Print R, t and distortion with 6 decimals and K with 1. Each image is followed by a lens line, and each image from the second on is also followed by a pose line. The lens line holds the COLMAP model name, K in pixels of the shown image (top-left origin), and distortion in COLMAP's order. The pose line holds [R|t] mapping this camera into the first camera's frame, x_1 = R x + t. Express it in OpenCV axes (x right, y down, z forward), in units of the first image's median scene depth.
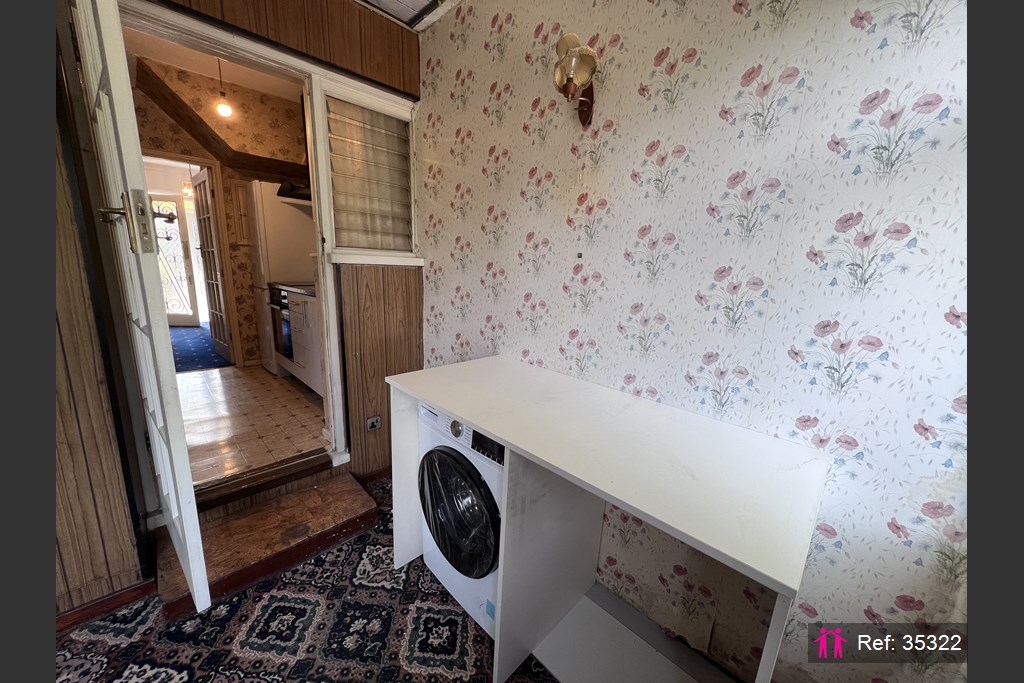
lens RADIAL K [[367.1, 0, 509.7], [0, 367.1, 344.3], [0, 0, 1]] dist [0.003473, 0.000113]
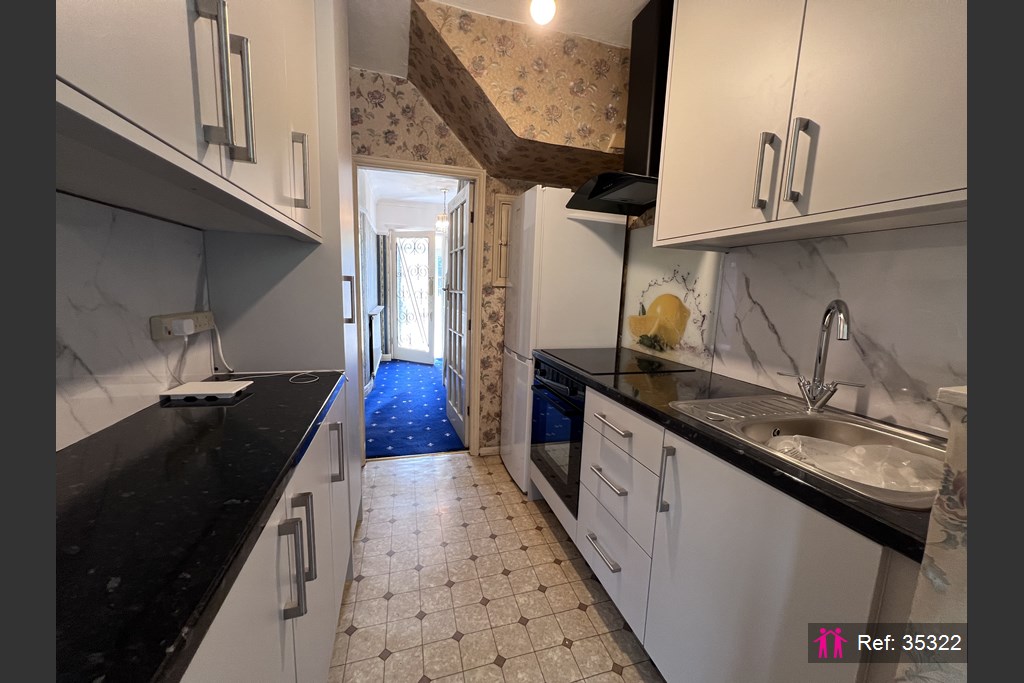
lens RADIAL K [[368.6, 0, 514.9], [0, 368.6, 340.2], [0, 0, 1]] dist [0.006387, 0.000025]
pose [[0.887090, 0.062750, -0.457311, -0.376928], [-0.099388, 0.993445, -0.056476, -0.134533], [0.450770, 0.095551, 0.887512, 0.409475]]
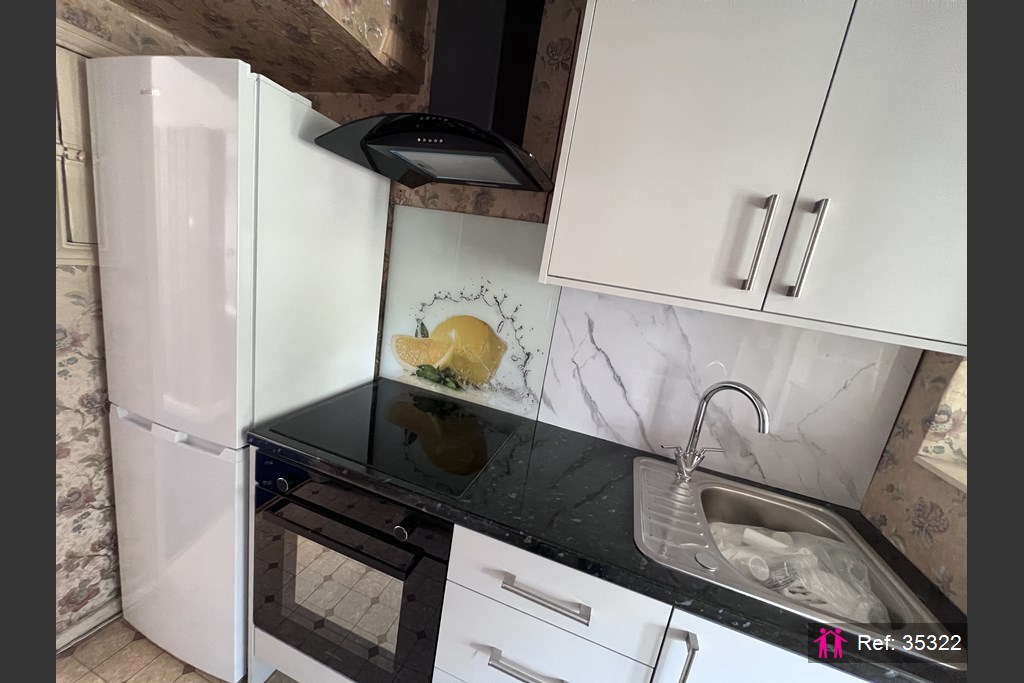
lens RADIAL K [[367.1, 0, 517.3], [0, 367.1, 346.1], [0, 0, 1]] dist [0.003473, 0.000113]
pose [[0.880704, 0.009535, 0.473571, -0.564509], [-0.034509, 0.998432, 0.044075, -0.236627], [-0.472409, -0.055159, 0.879652, 0.596574]]
